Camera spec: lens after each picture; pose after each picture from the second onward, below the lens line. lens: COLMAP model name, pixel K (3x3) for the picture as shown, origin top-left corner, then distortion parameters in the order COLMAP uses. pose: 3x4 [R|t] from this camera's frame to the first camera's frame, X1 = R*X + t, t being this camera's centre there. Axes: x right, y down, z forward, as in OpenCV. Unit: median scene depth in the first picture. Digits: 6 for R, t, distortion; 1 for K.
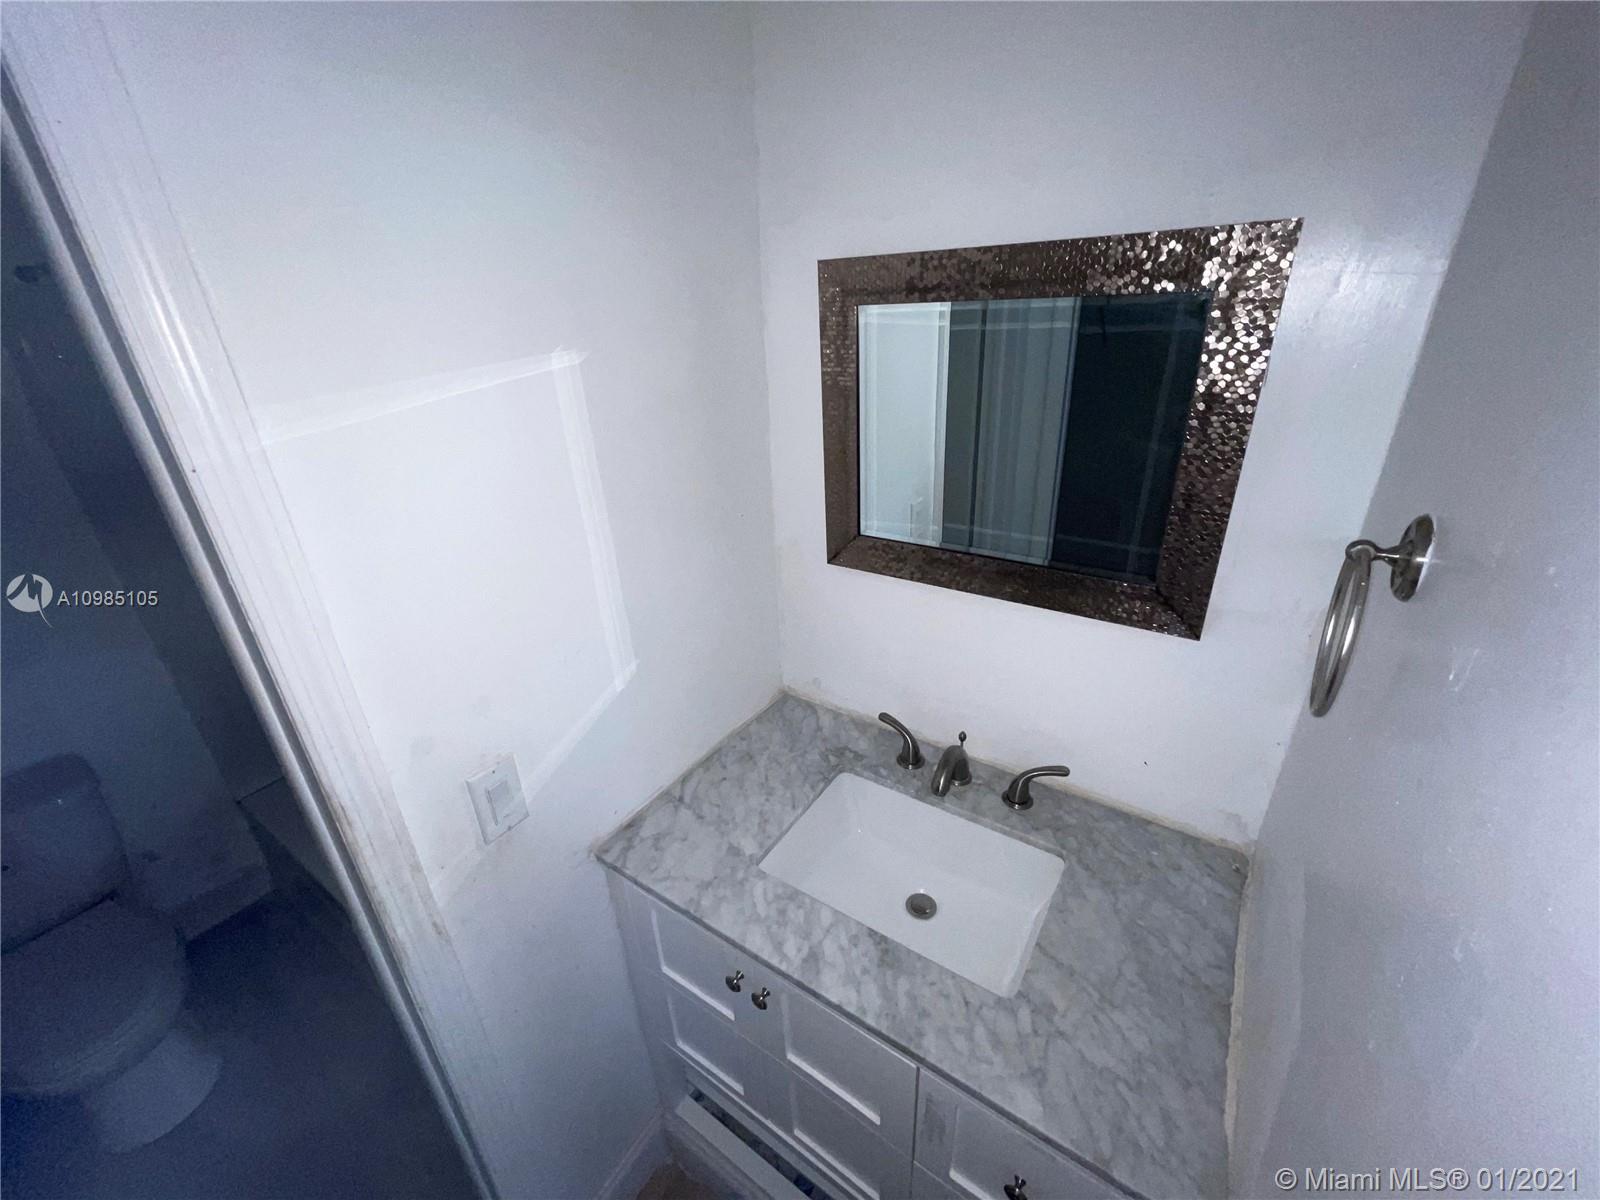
lens RADIAL K [[639.7, 0, 800.5], [0, 639.7, 613.8], [0, 0, 1]] dist [-0.003574, -0.000881]
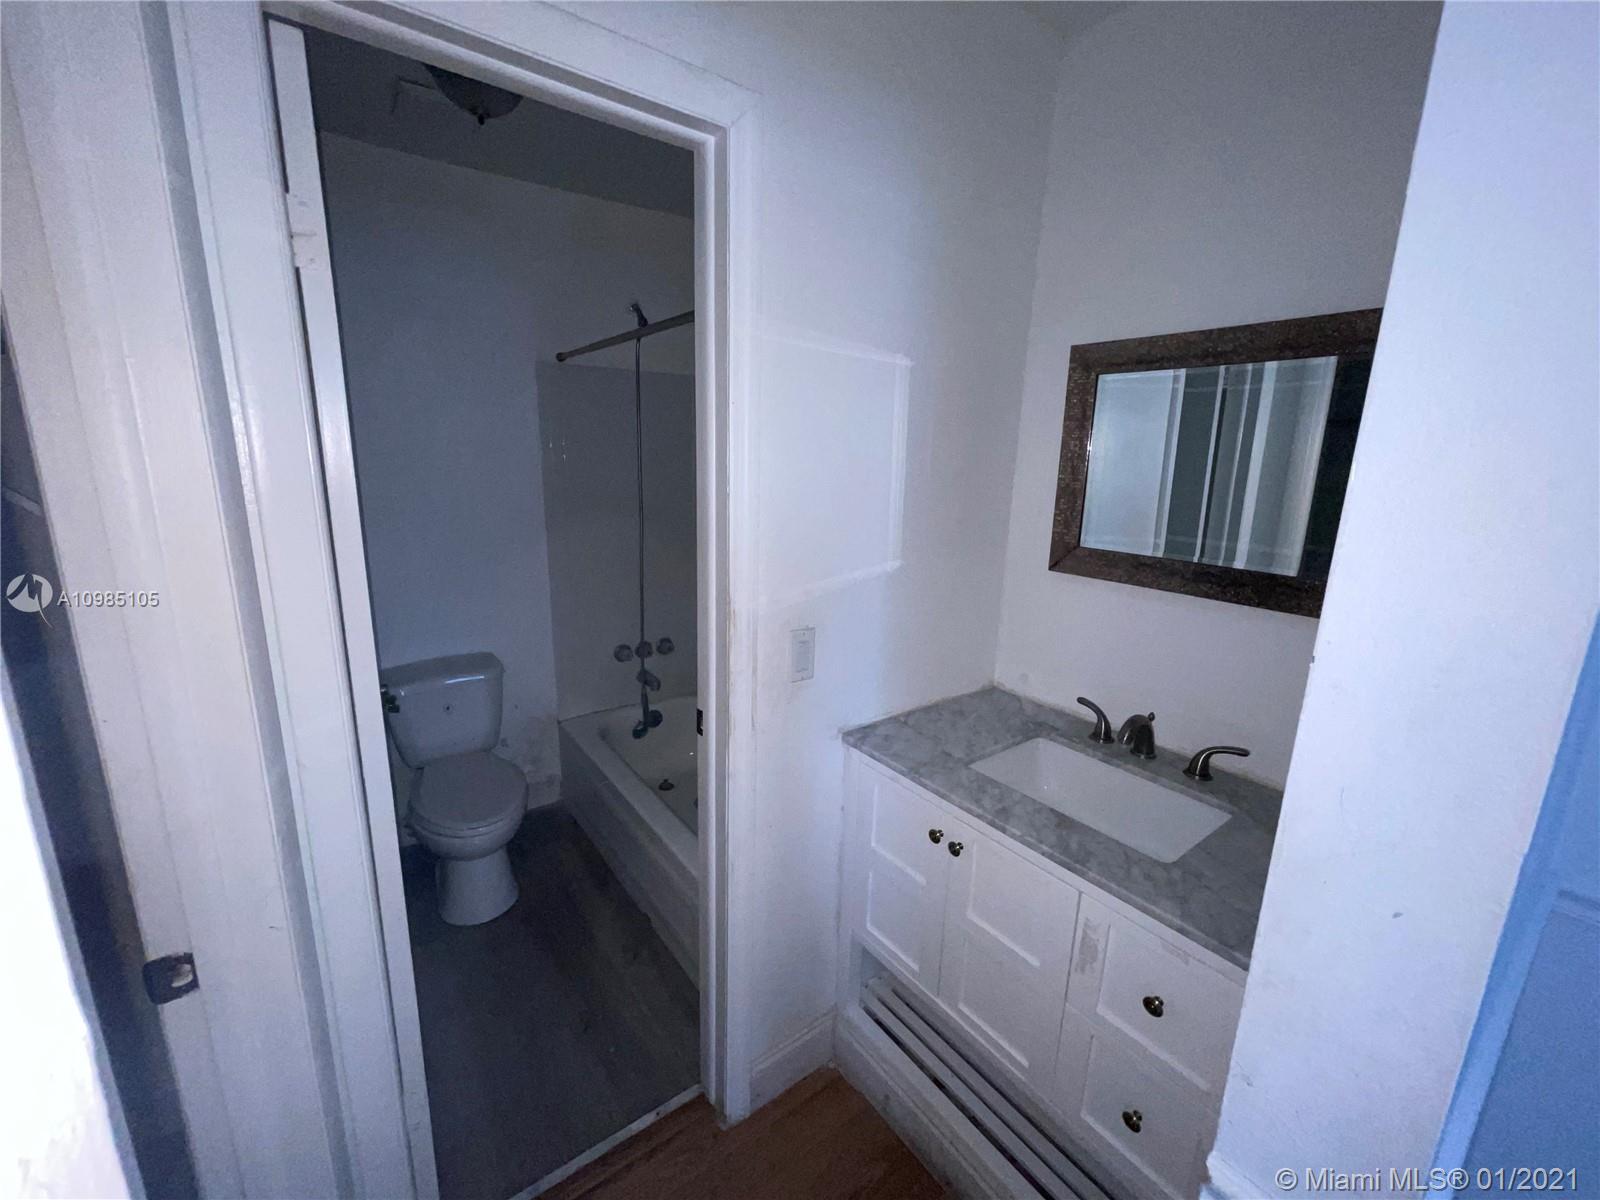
lens RADIAL K [[639.7, 0, 816.5], [0, 639.7, 600.7], [0, 0, 1]] dist [-0.003574, -0.000881]
pose [[0.946195, 0.136391, -0.293449, -0.012842], [-0.195412, 0.963650, -0.182192, 0.317432], [0.257933, 0.229732, 0.938453, -0.305236]]
